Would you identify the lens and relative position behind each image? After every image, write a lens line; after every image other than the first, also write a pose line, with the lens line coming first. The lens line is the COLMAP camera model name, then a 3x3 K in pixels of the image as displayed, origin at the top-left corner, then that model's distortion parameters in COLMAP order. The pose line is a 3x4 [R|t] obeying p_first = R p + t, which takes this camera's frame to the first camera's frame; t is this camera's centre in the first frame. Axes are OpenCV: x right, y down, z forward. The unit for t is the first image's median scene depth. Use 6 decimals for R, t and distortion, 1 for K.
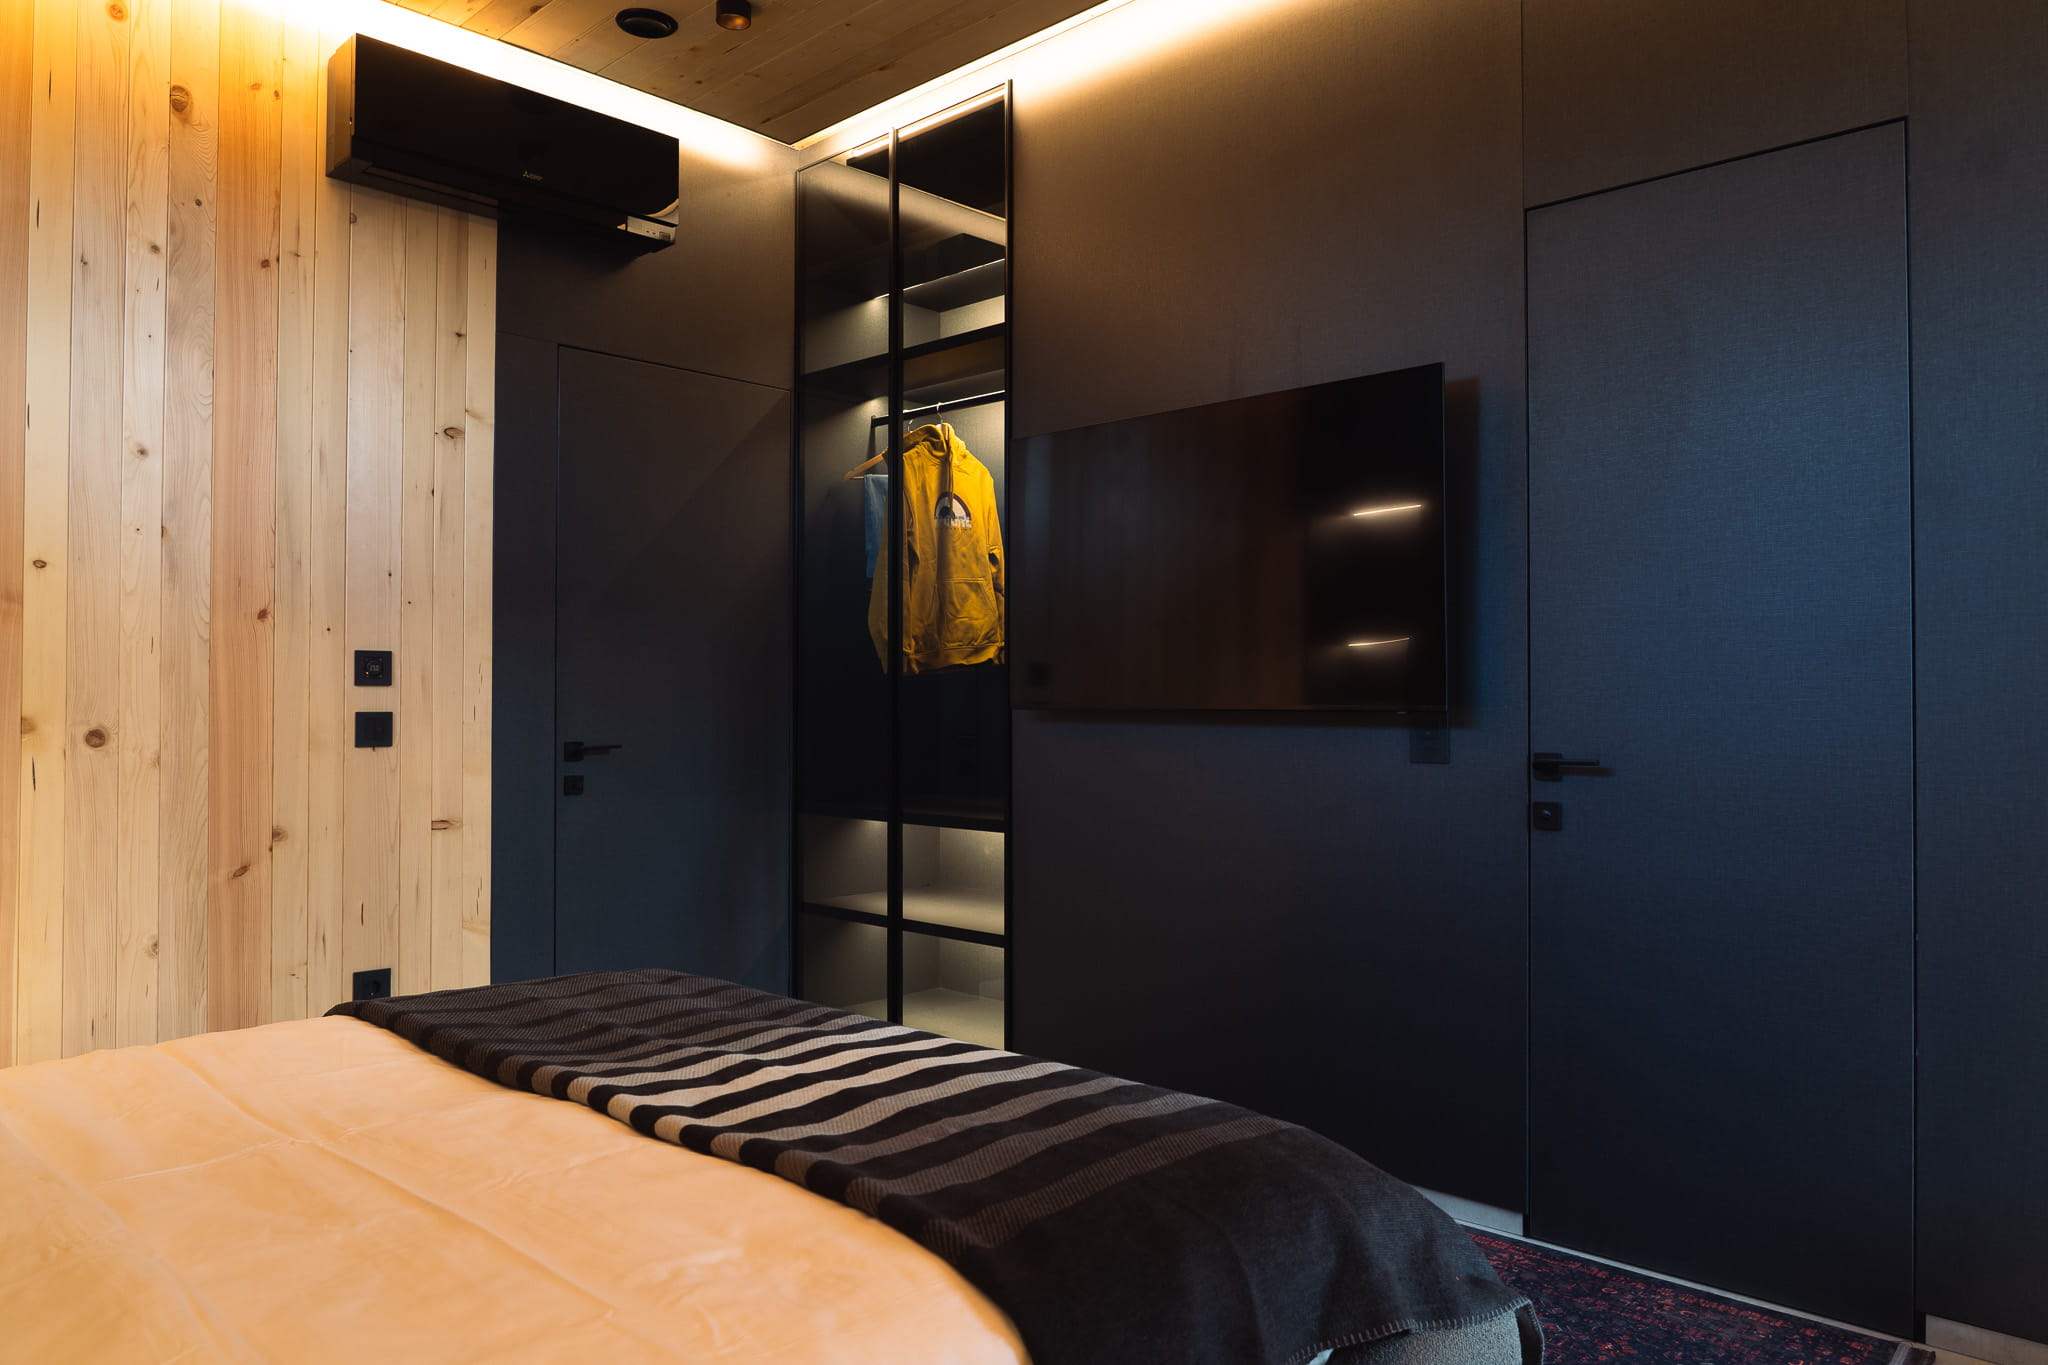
lens RADIAL K [[1371.9, 0, 1024.0], [0, 1371.9, 682.5], [0, 0, 1]] dist [-0.031801, 0.003941]
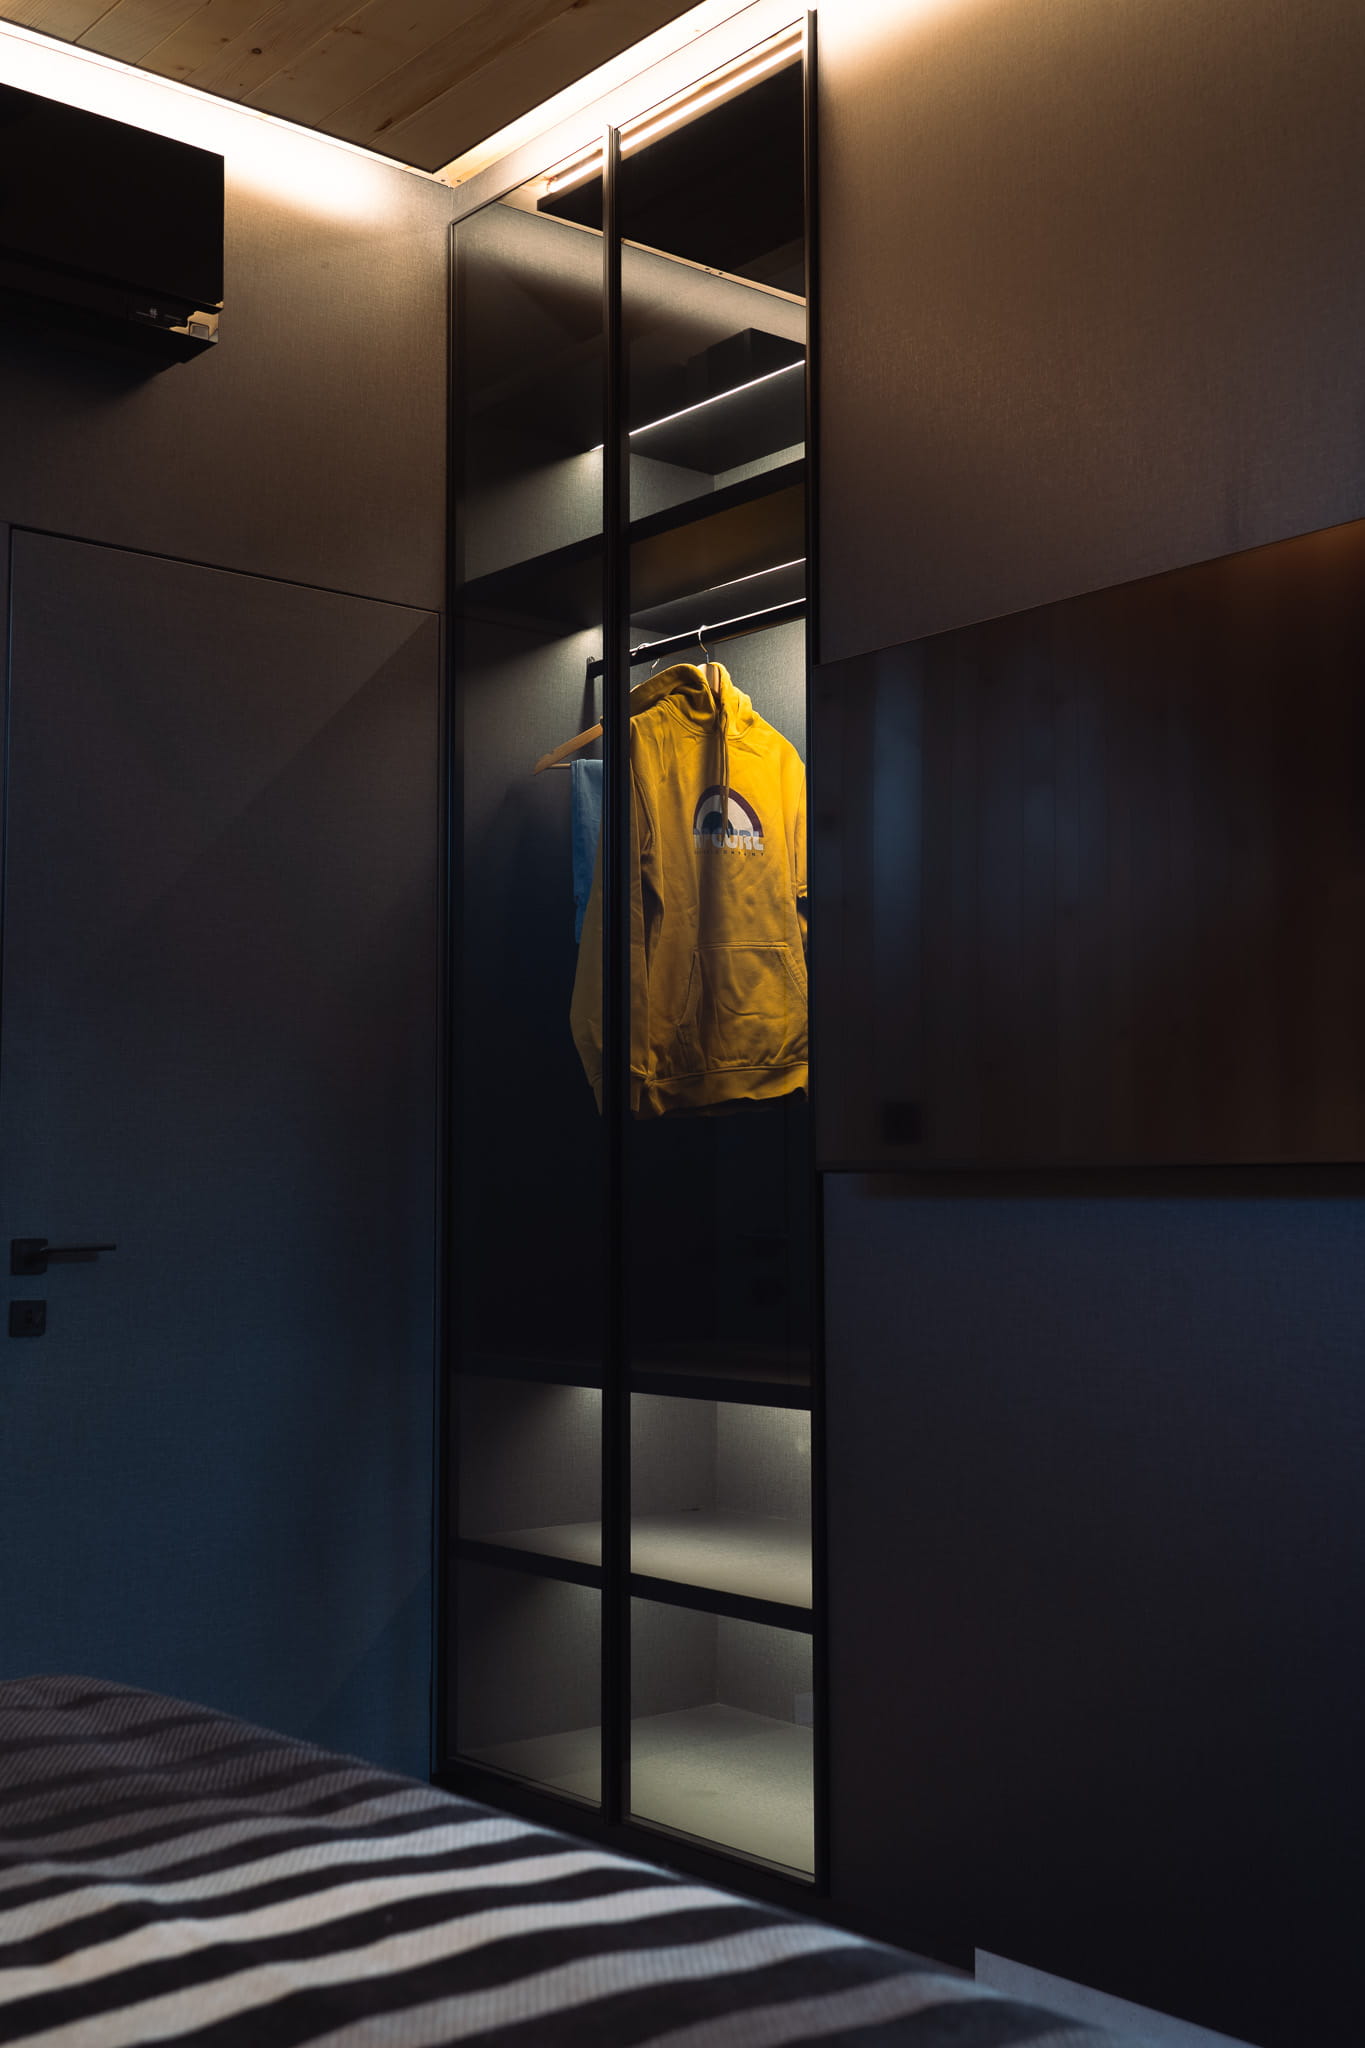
lens RADIAL K [[2204.3, 0, 719.2], [0, 2204.3, 1013.7], [0, 0, 1]] dist [0.011824, -0.007762]
pose [[0.994795, -0.011208, -0.101279, 0.033992], [0.003767, 0.997298, -0.073363, 0.017722], [0.101828, 0.072600, 0.992149, 0.130989]]
